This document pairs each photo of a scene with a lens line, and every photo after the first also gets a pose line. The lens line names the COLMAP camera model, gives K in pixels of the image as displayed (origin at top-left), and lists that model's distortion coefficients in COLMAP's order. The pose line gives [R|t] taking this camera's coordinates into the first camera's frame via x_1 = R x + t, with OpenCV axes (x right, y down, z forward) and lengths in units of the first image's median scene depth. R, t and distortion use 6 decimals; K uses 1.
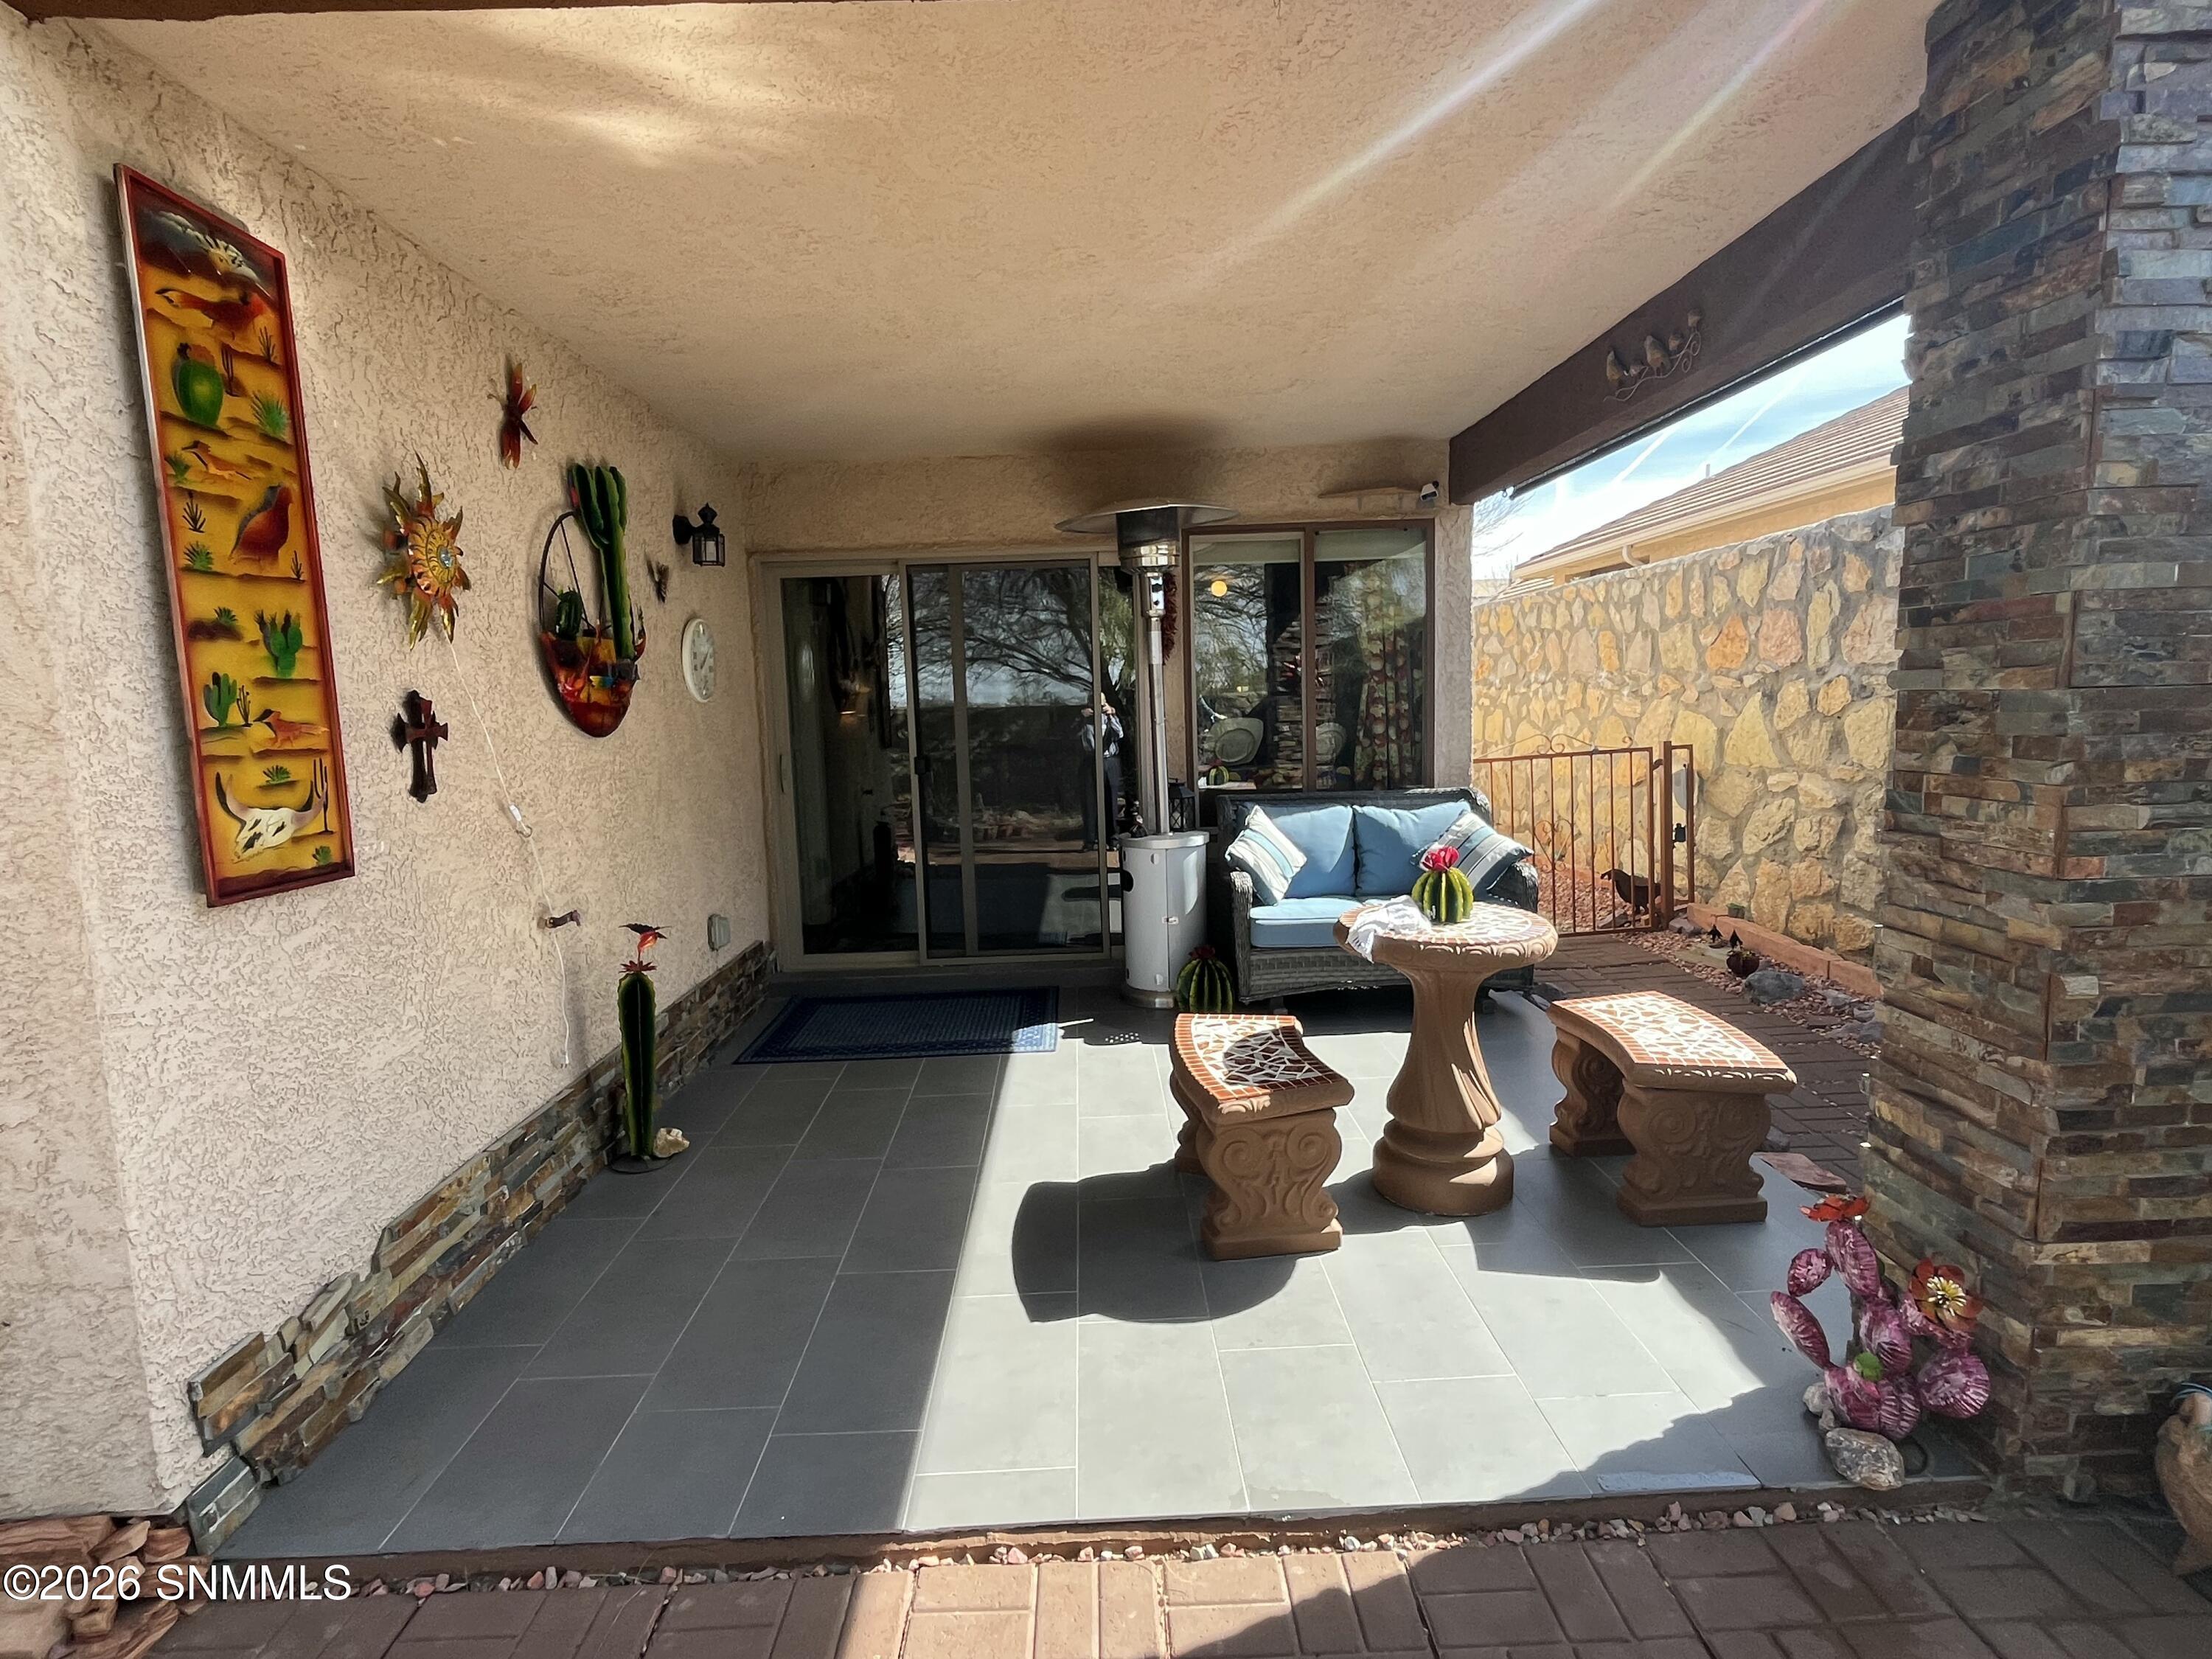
lens RADIAL K [[1109.6, 0, 1102.2], [0, 1109.6, 828.8], [0, 0, 1]] dist [-0.001015, -0.000814]
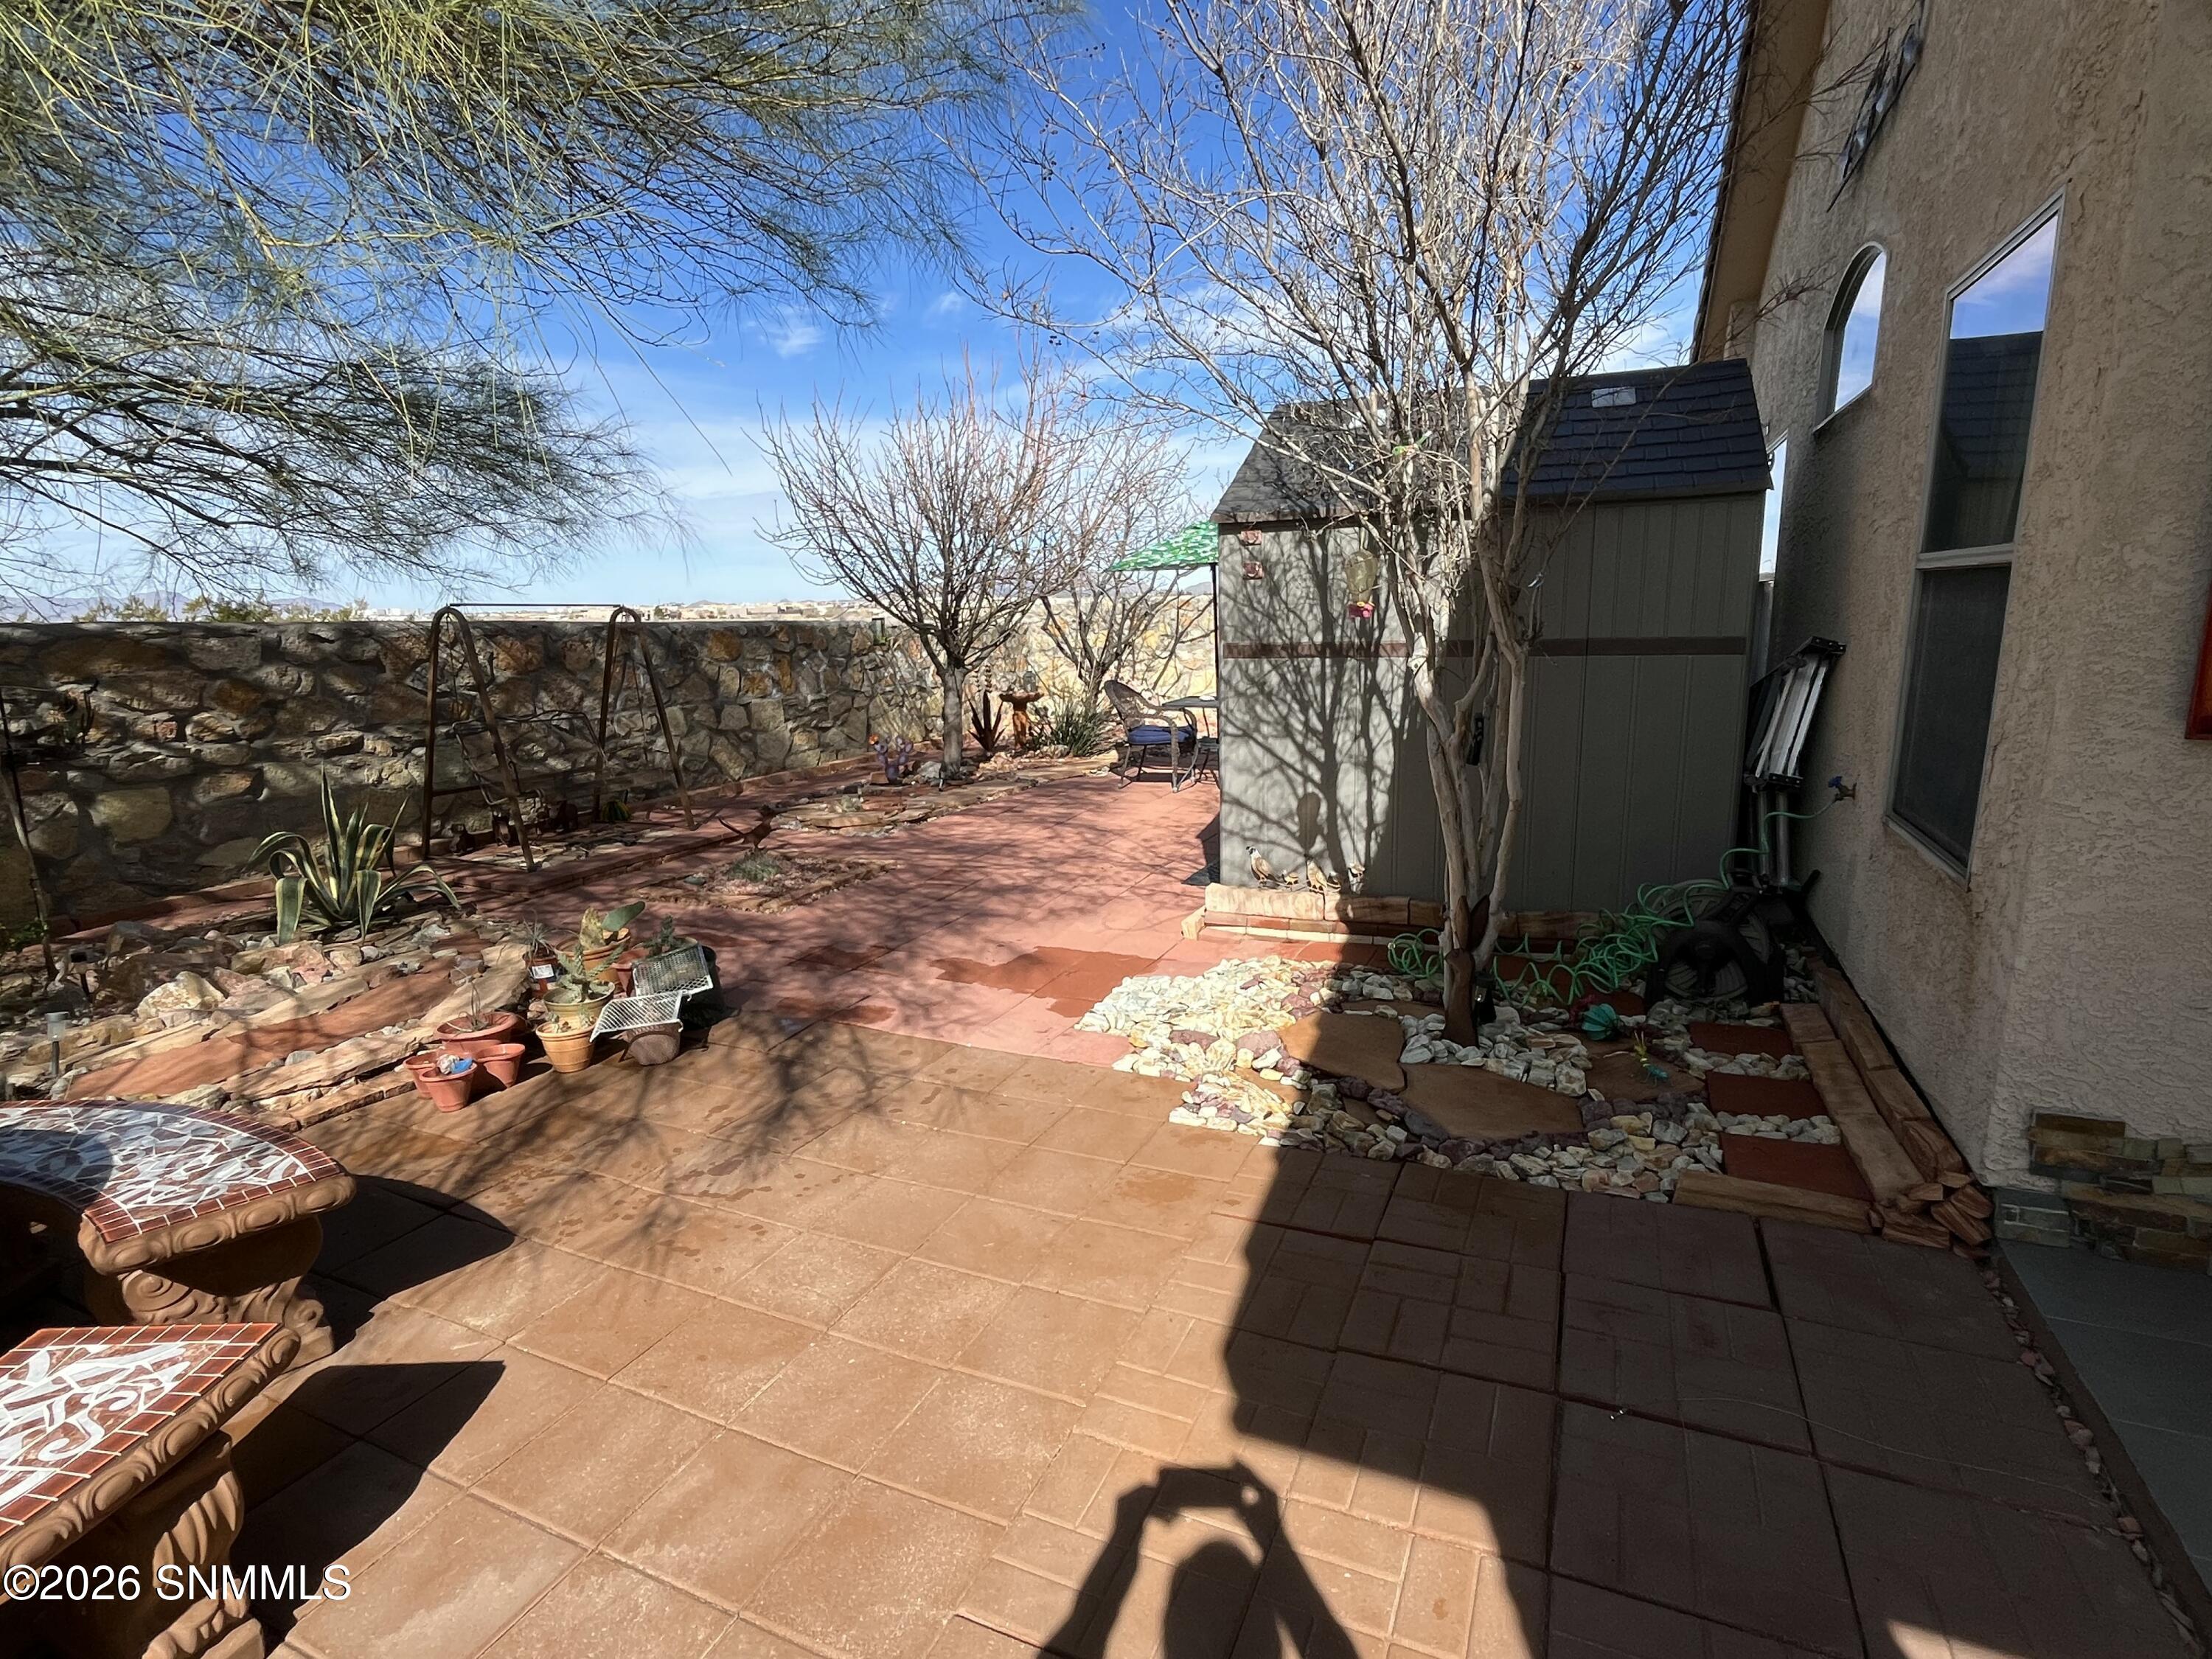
lens RADIAL K [[1109.6, 0, 1095.4], [0, 1109.6, 826.3], [0, 0, 1]] dist [-0.001015, -0.000814]
pose [[-0.422379, 0.223010, -0.878557, 0.401041], [-0.065767, 0.959166, 0.275090, -0.048362], [0.904030, 0.173972, -0.390465, 0.299379]]
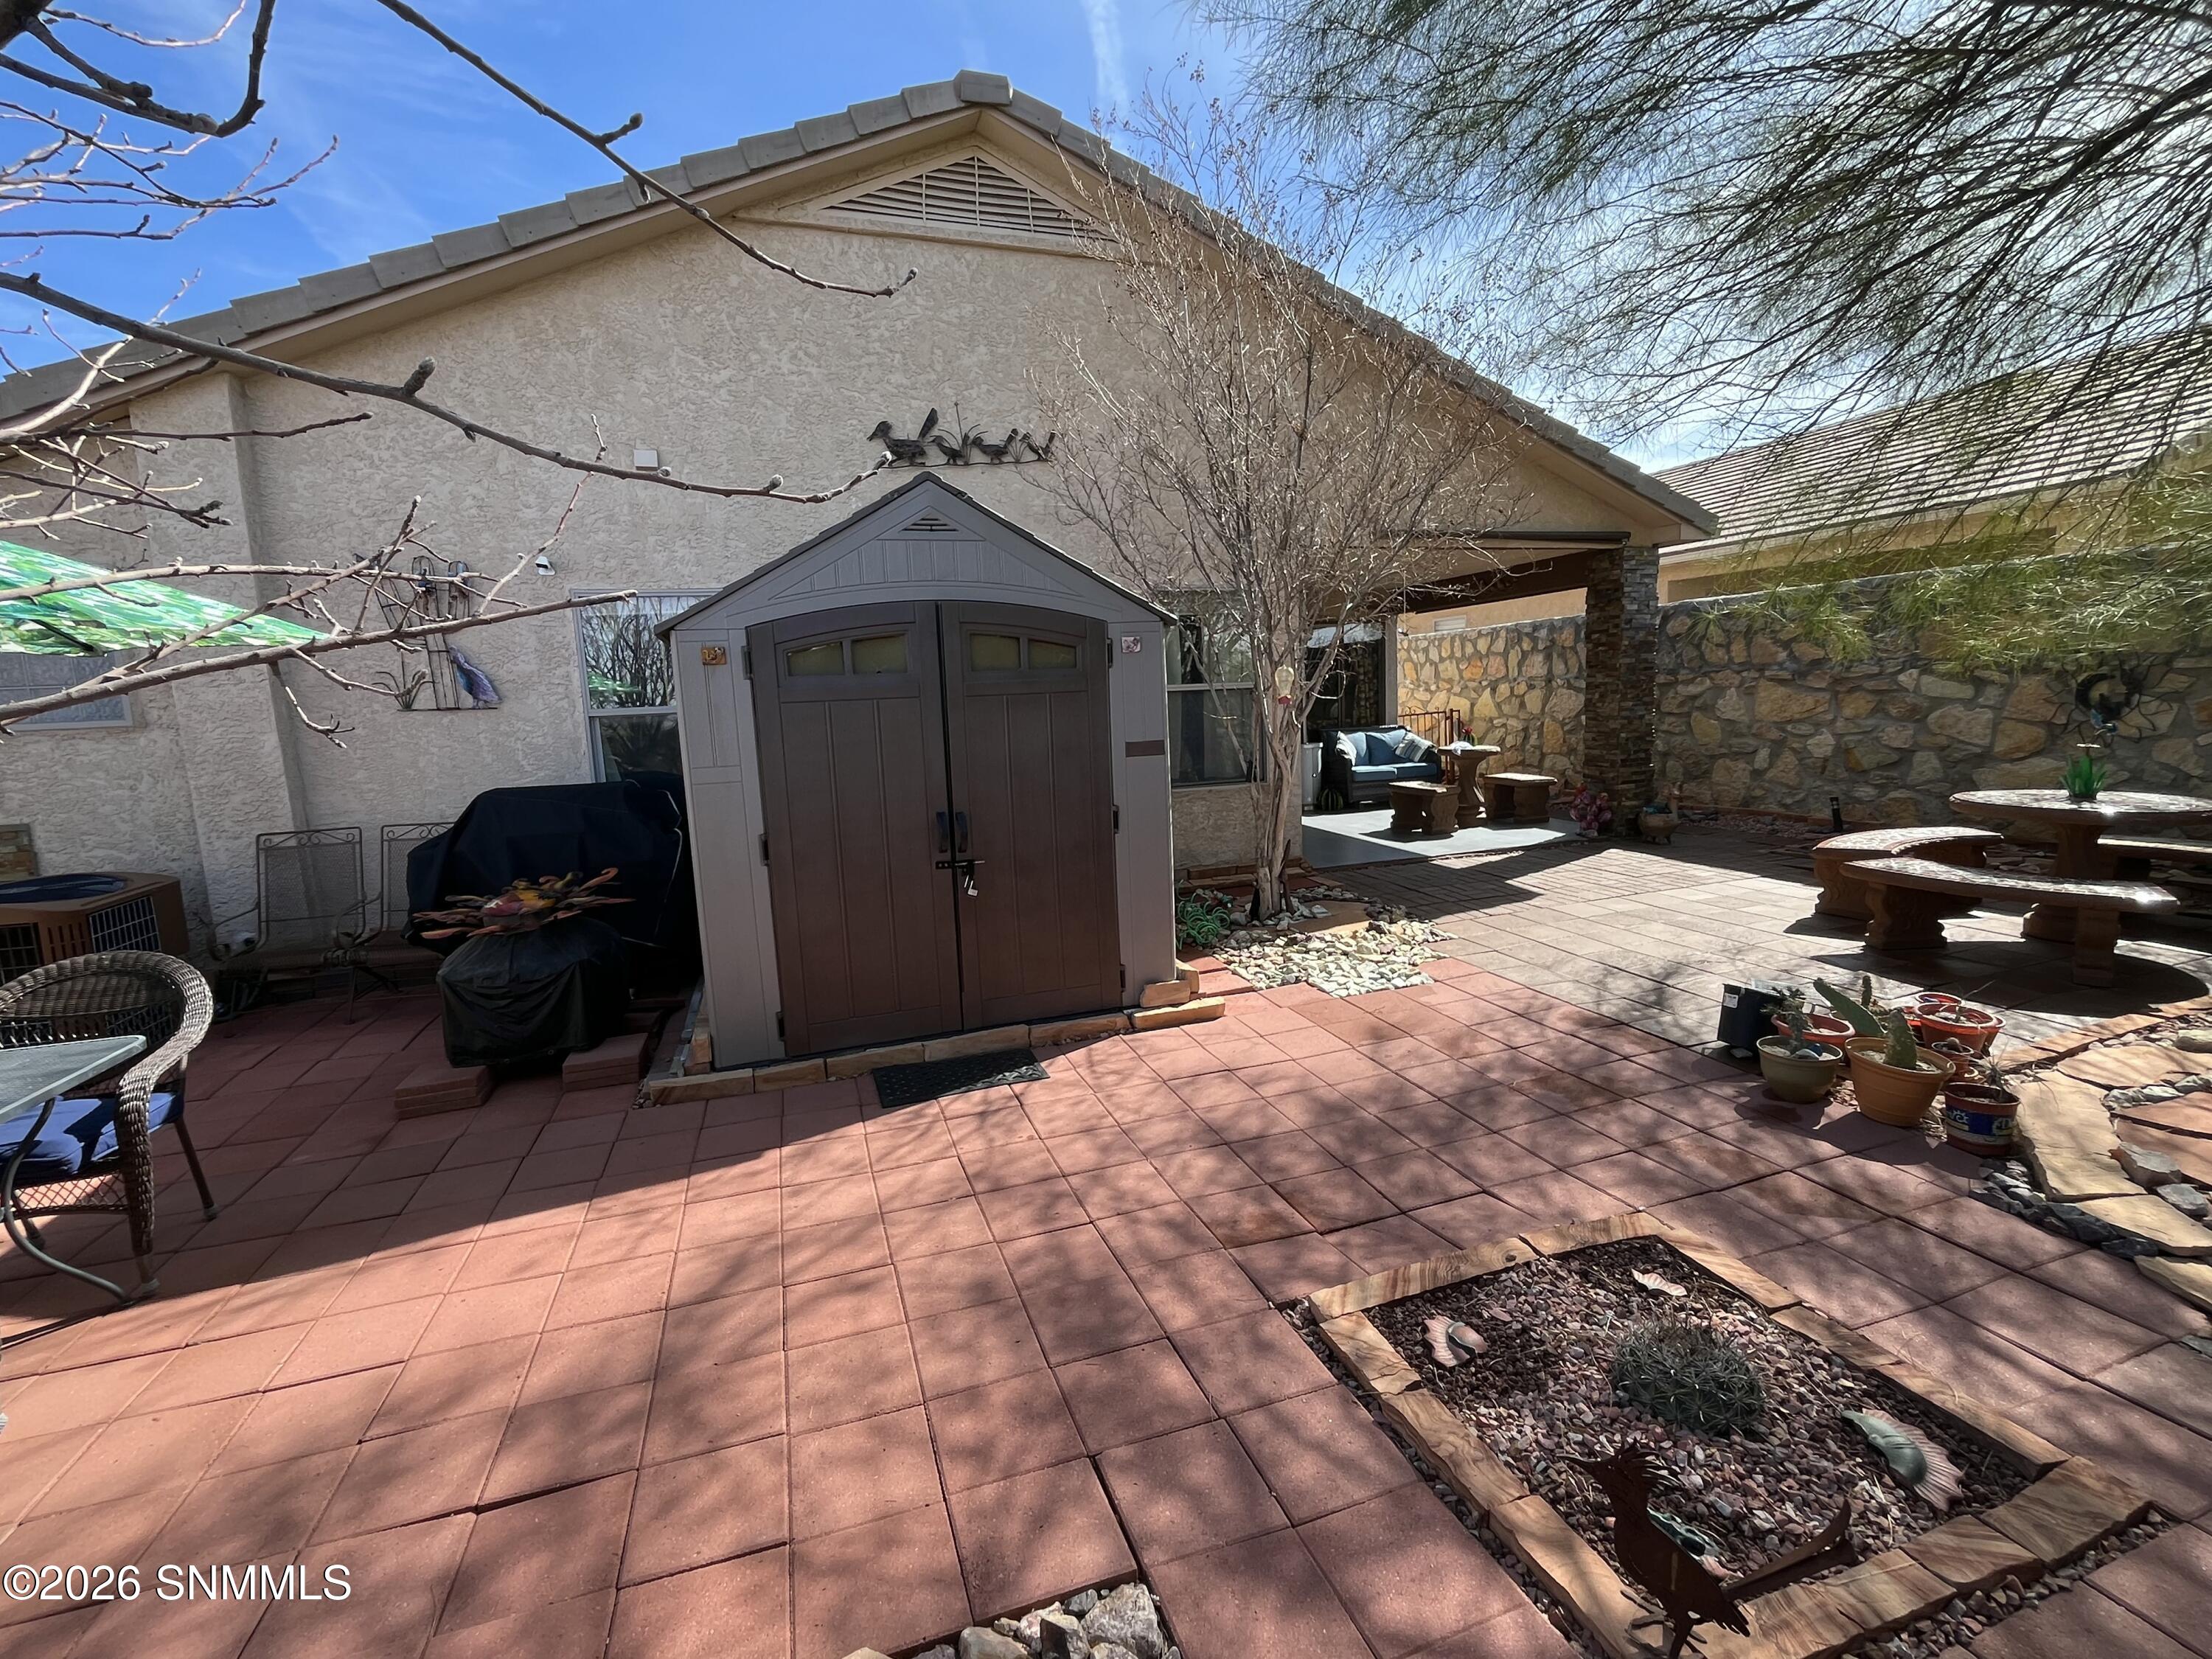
lens RADIAL K [[968.4, 0, 1097.6], [0, 968.4, 818.0], [0, 0, 1]] dist [0.001691, -0.000195]
pose [[0.956858, -0.043361, 0.287301, -1.755601], [0.044270, 0.999014, 0.003336, 0.245626], [-0.287162, 0.009527, 0.957835, -1.663319]]
